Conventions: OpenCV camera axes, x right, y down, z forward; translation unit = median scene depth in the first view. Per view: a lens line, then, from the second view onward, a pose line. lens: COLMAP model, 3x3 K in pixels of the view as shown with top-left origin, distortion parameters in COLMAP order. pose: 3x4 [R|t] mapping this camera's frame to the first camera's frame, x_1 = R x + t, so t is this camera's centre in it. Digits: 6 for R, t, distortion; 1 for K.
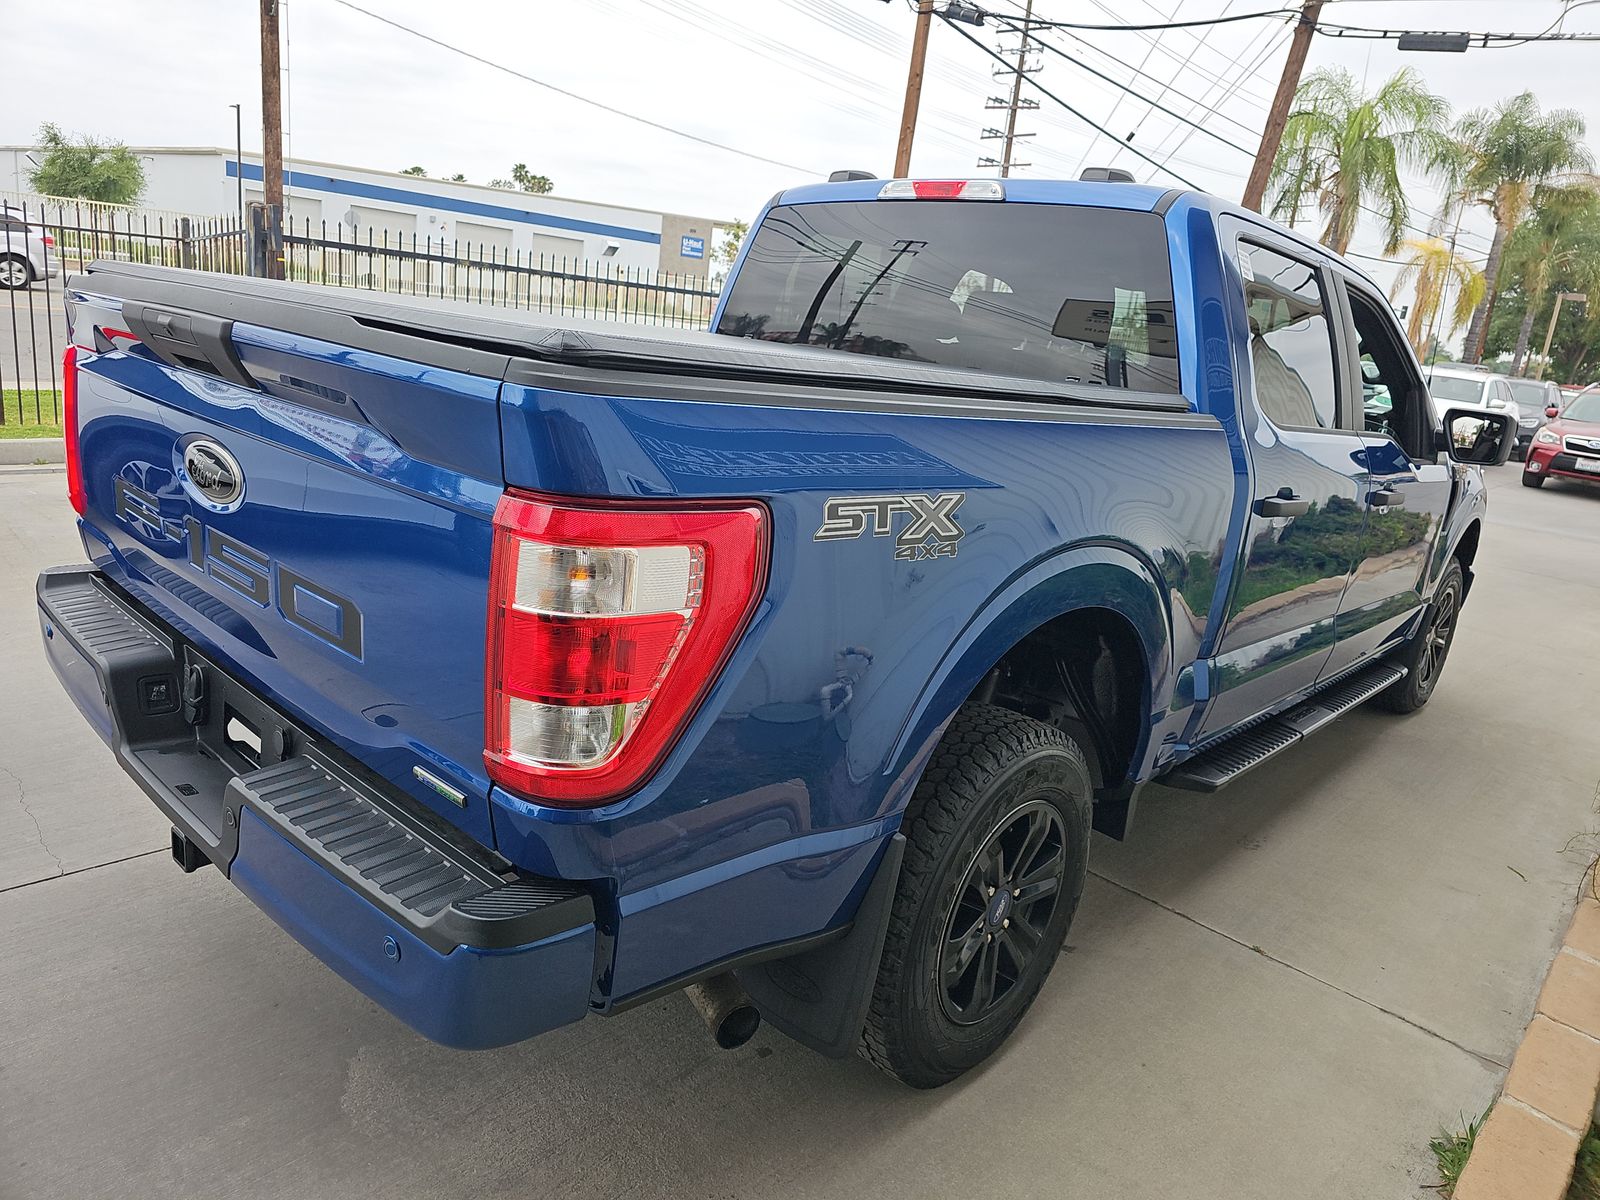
lens RADIAL K [[1059.7, 0, 794.8], [0, 1059.7, 609.5], [0, 0, 1]] dist [0.029808, -0.028320]
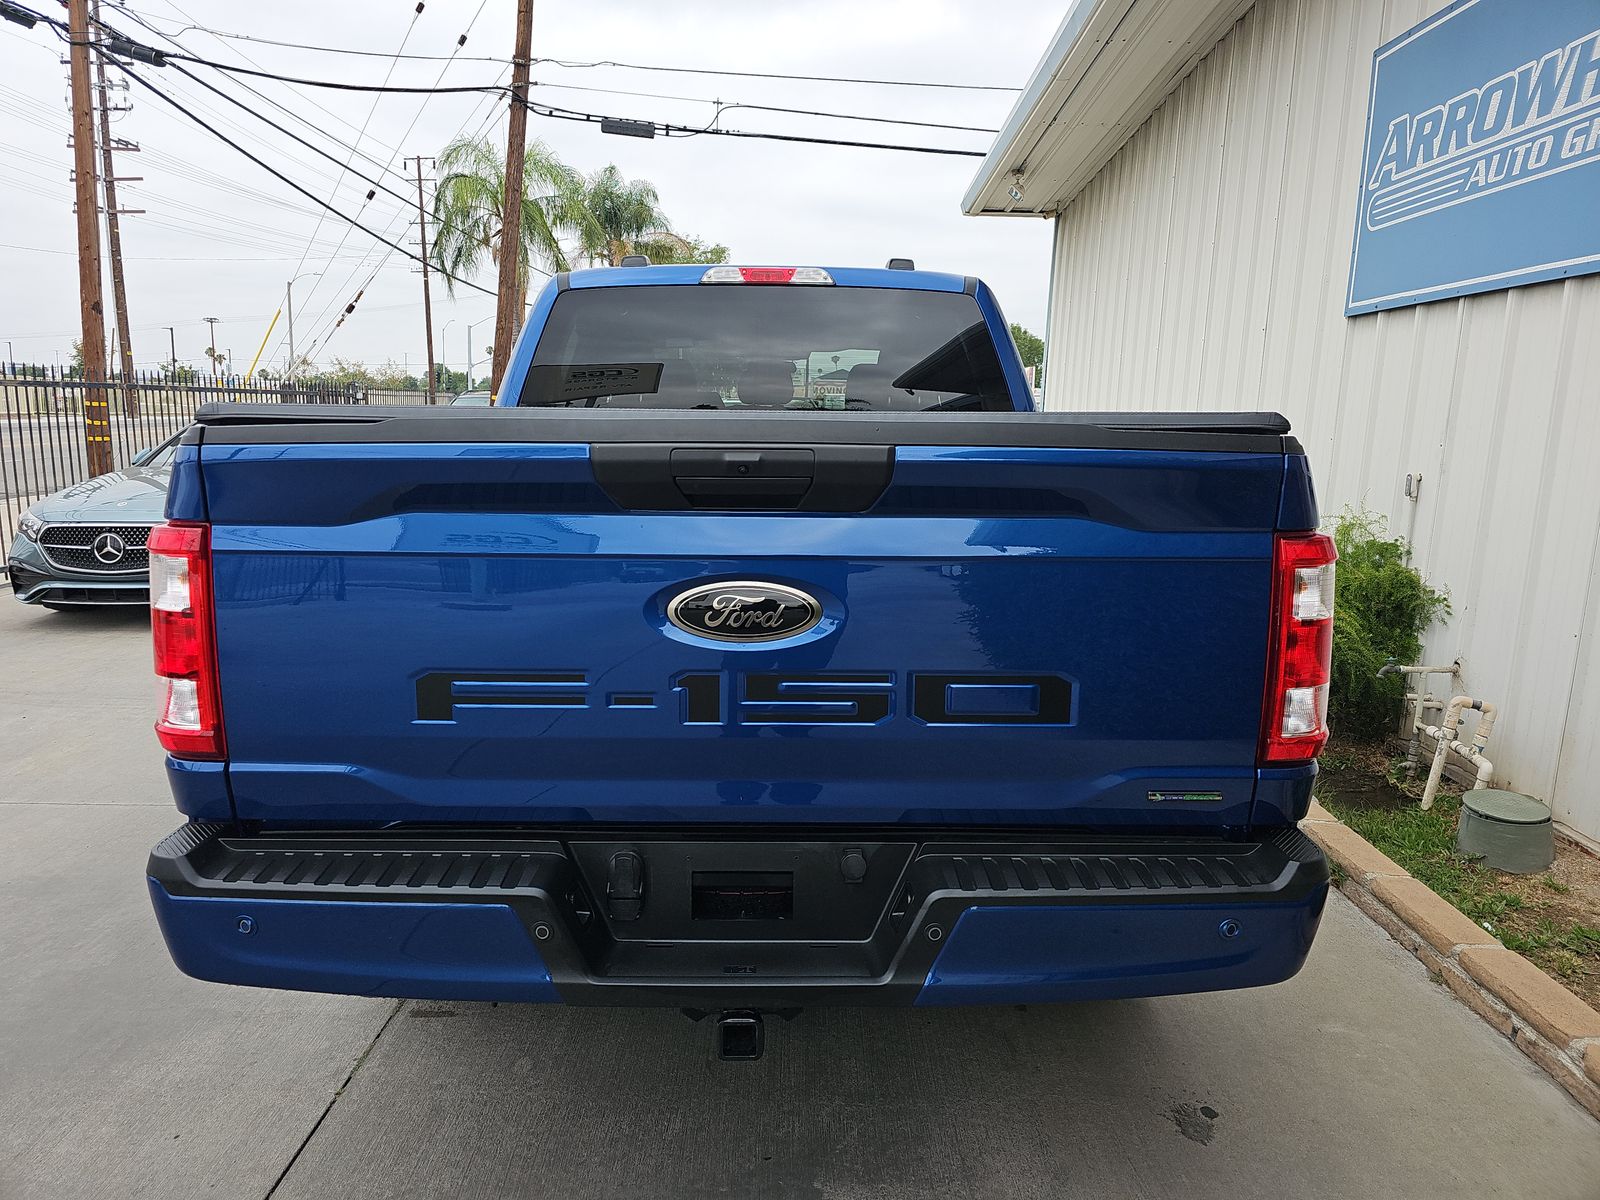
lens RADIAL K [[1059.7, 0, 794.8], [0, 1059.7, 609.5], [0, 0, 1]] dist [0.029808, -0.028320]
pose [[0.731799, -0.216875, 0.646092, -0.143161], [0.243403, 0.968663, 0.049461, -0.022086], [-0.636573, 0.121065, 0.761655, 0.036942]]
